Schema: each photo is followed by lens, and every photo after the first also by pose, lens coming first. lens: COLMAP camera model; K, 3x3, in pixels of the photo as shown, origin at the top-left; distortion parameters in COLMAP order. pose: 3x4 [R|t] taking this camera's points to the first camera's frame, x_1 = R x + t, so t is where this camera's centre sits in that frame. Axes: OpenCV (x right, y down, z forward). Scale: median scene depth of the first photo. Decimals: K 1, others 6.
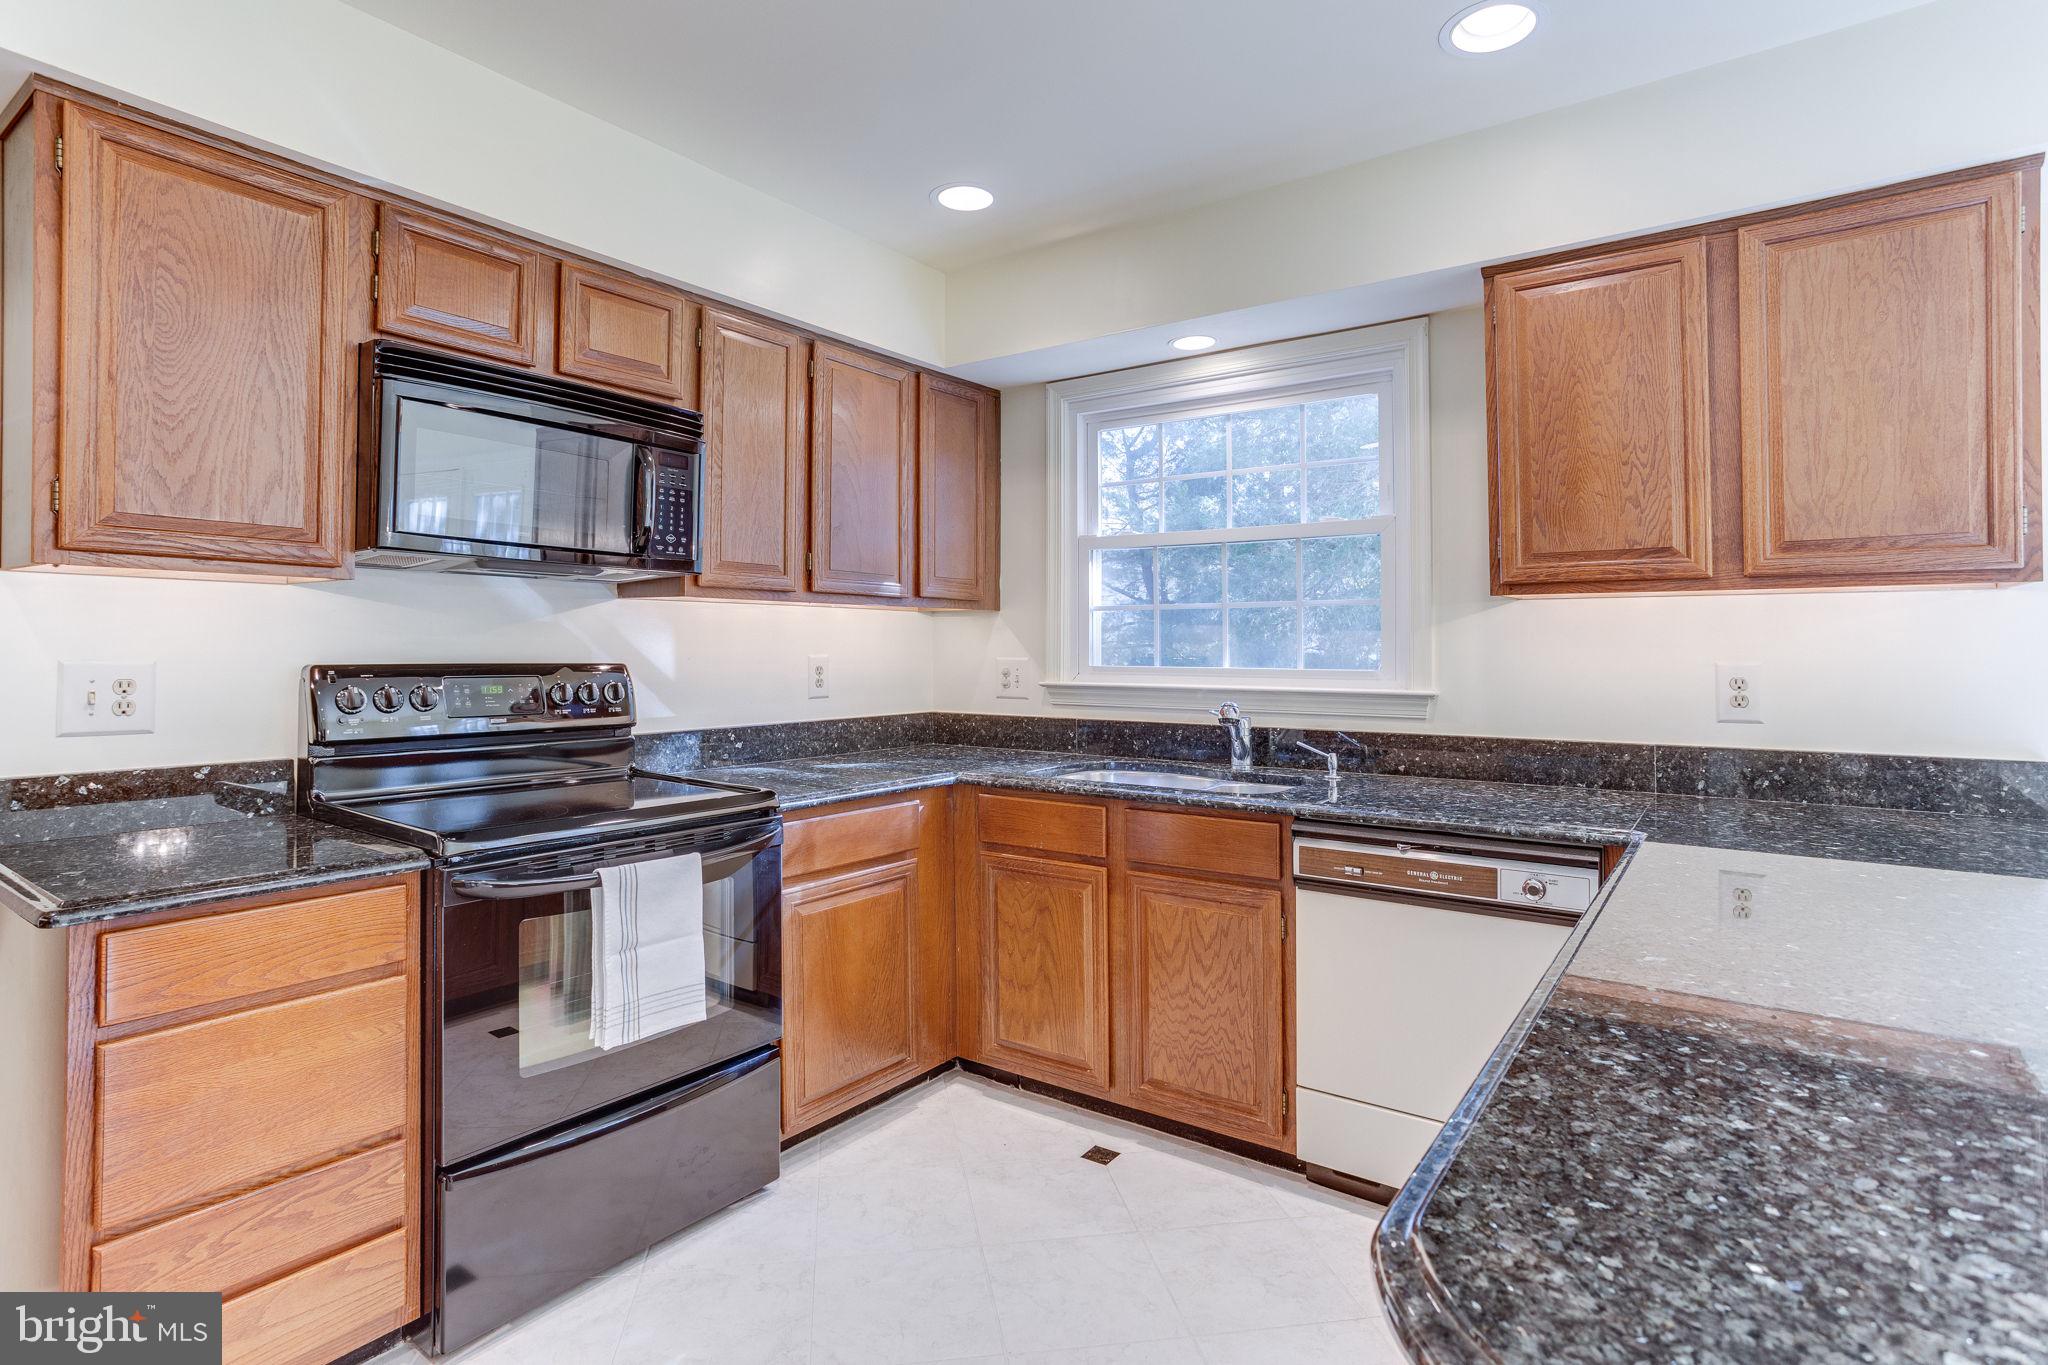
lens RADIAL K [[1018.5, 0, 1045.1], [0, 1018.5, 683.0], [0, 0, 1]] dist [-0.004002, 0.001213]
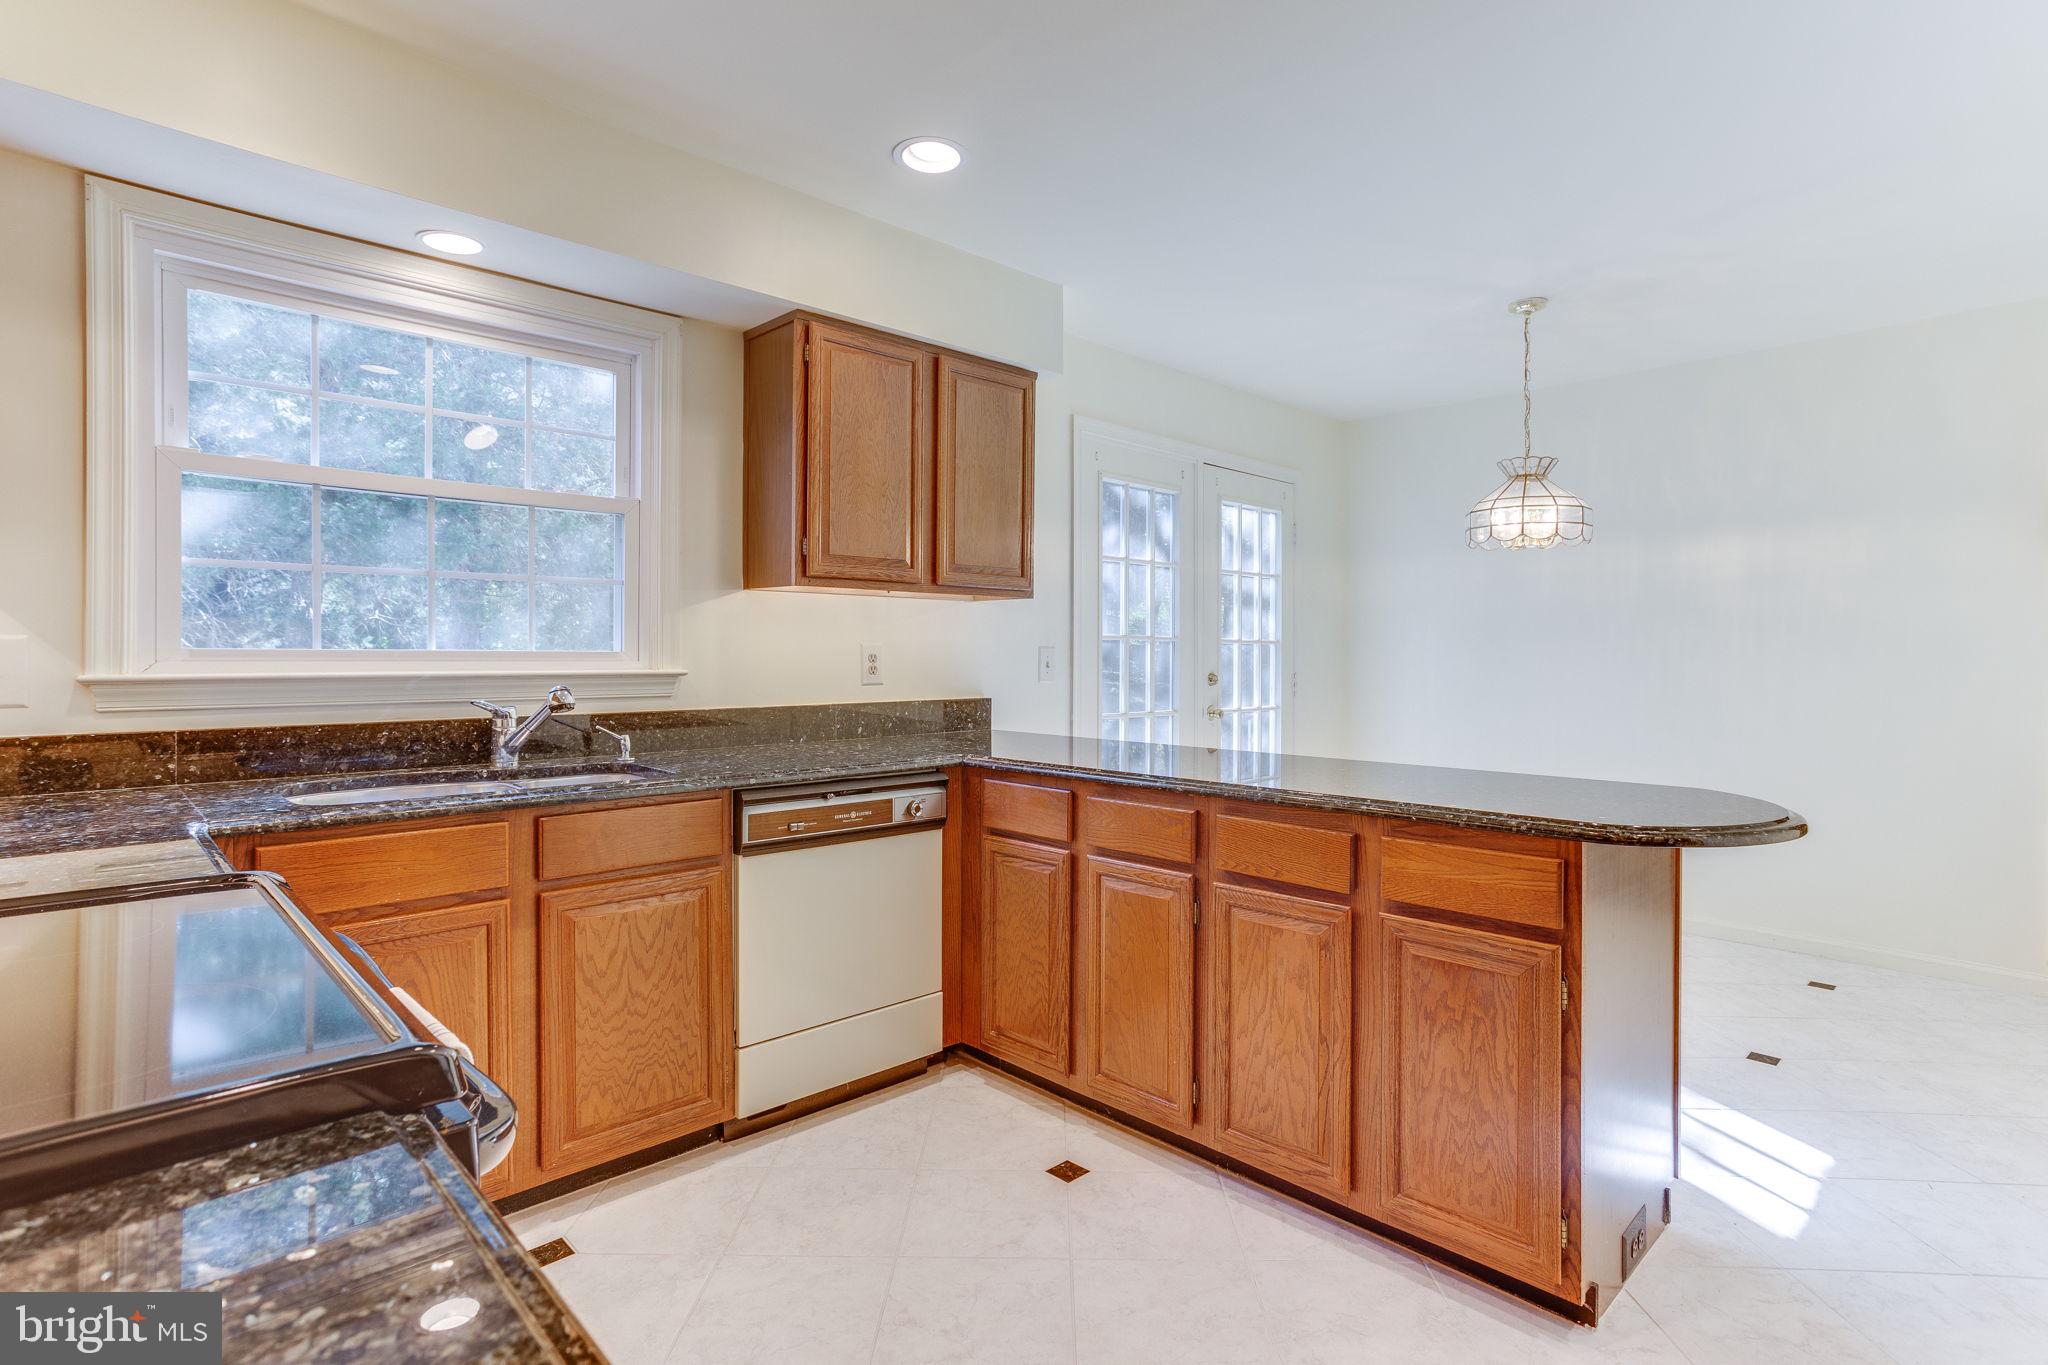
lens RADIAL K [[1018.5, 0, 1045.1], [0, 1018.5, 683.0], [0, 0, 1]] dist [-0.004002, 0.001213]
pose [[0.201656, -0.030272, 0.978989, -0.646691], [0.028955, 0.999270, 0.024935, 0.007235], [-0.979028, 0.023318, 0.202385, 0.447124]]
